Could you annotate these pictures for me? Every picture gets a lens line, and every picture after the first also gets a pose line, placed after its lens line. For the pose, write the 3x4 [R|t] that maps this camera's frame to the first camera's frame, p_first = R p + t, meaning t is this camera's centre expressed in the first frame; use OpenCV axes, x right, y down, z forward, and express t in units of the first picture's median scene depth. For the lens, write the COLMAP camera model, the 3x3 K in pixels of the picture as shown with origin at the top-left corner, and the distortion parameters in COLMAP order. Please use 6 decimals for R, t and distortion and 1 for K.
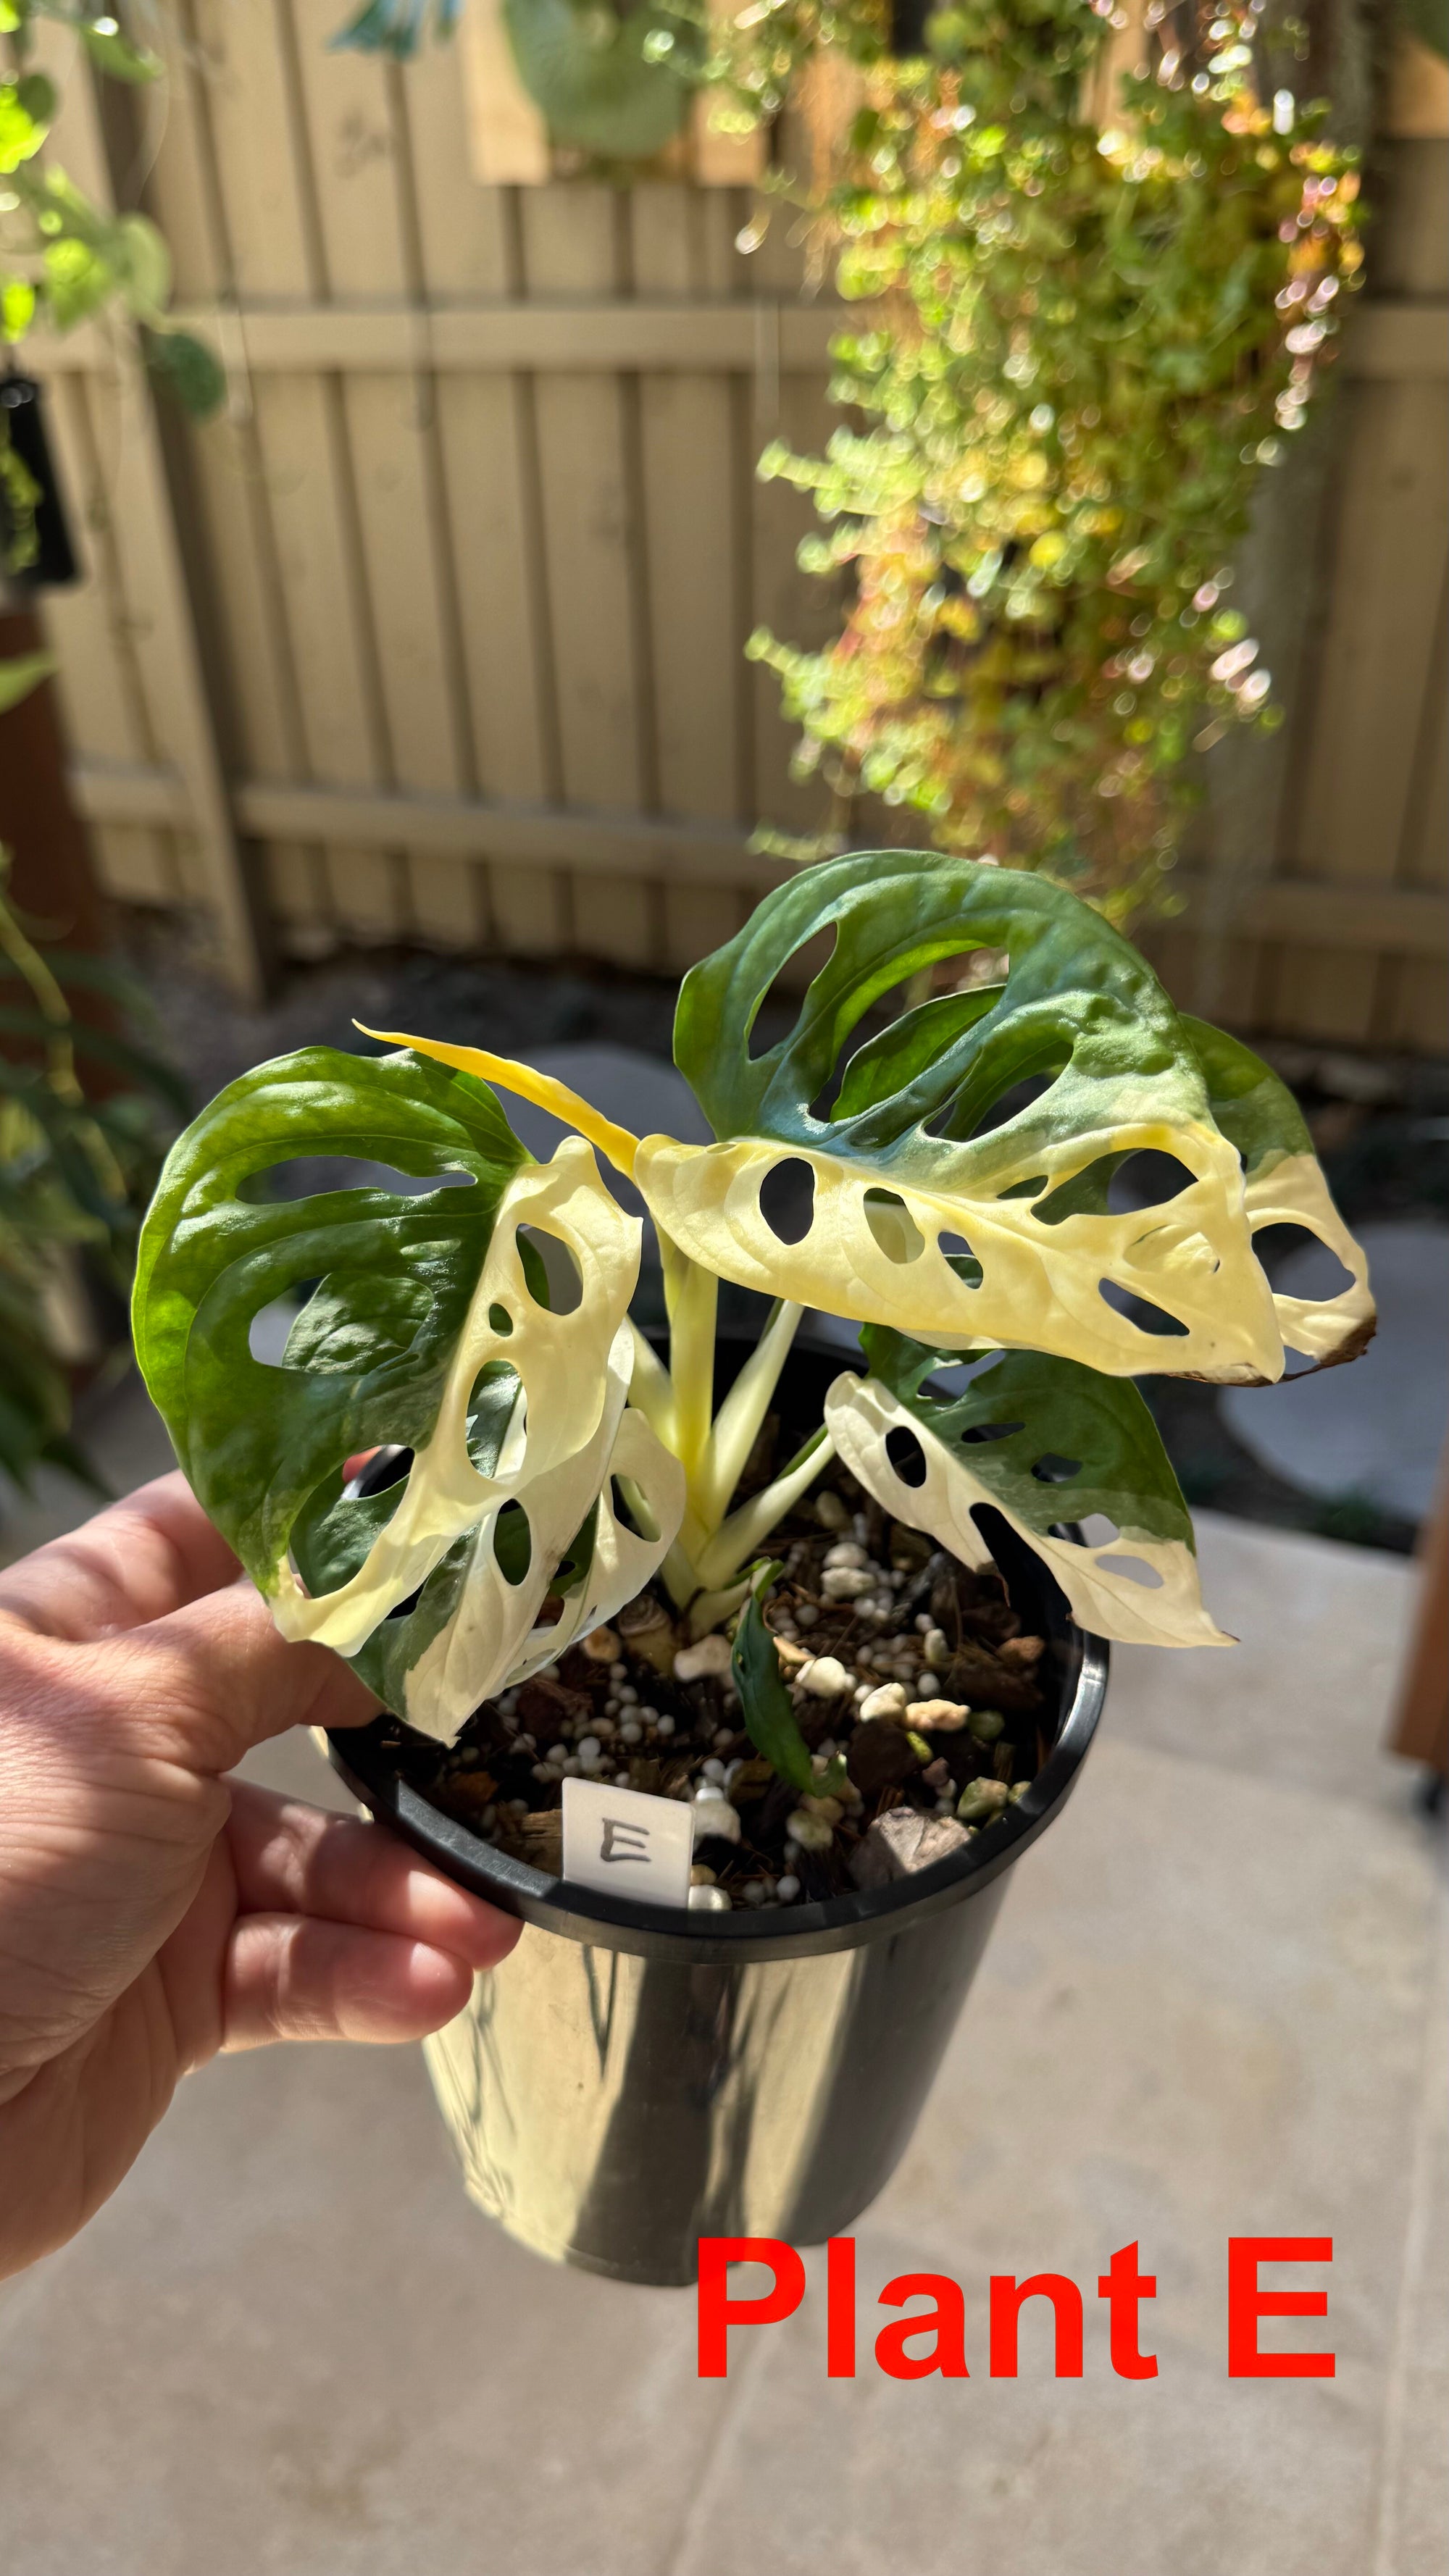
lens RADIAL K [[1867.3, 0, 737.9], [0, 1867.3, 1296.5], [0, 0, 1]] dist [-0.017256, -0.005703]
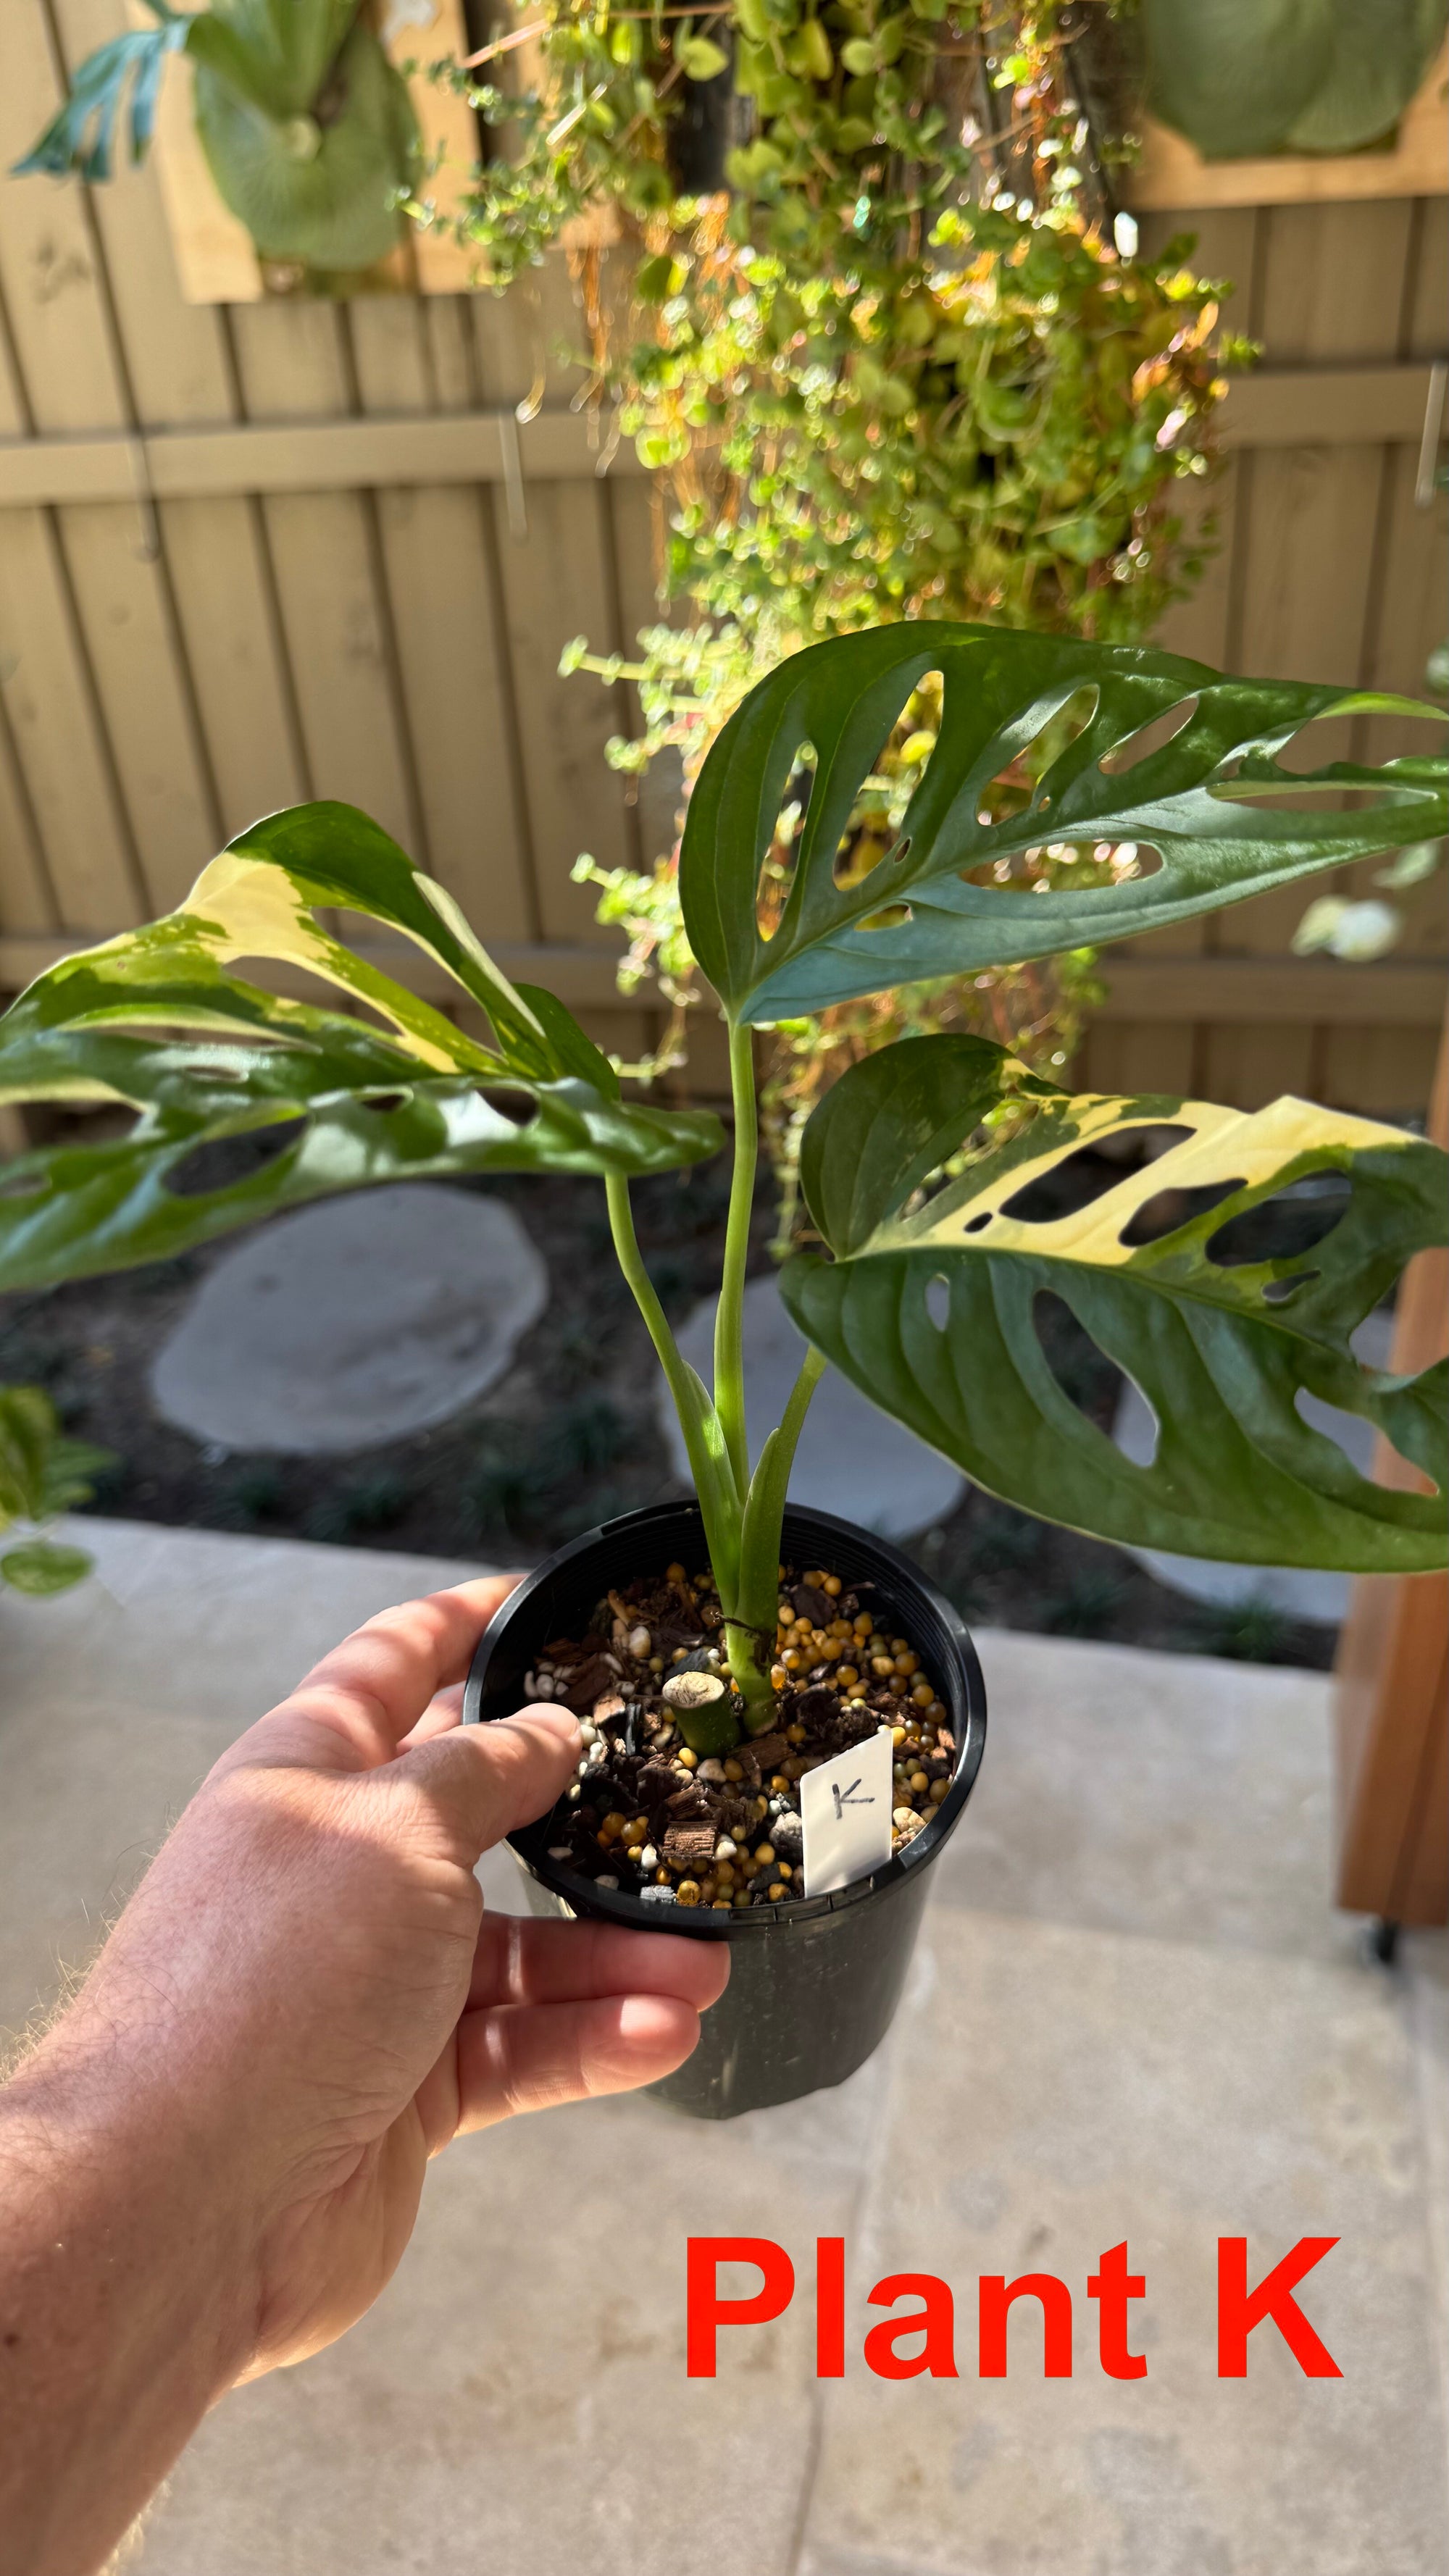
lens RADIAL K [[1867.3, 0, 702.9], [0, 1867.3, 1275.5], [0, 0, 1]] dist [-0.017256, -0.005703]
pose [[0.990945, -0.099744, 0.089880, -0.022770], [0.103064, 0.994125, -0.033070, -0.078098], [-0.086053, 0.042034, 0.995403, 0.086879]]
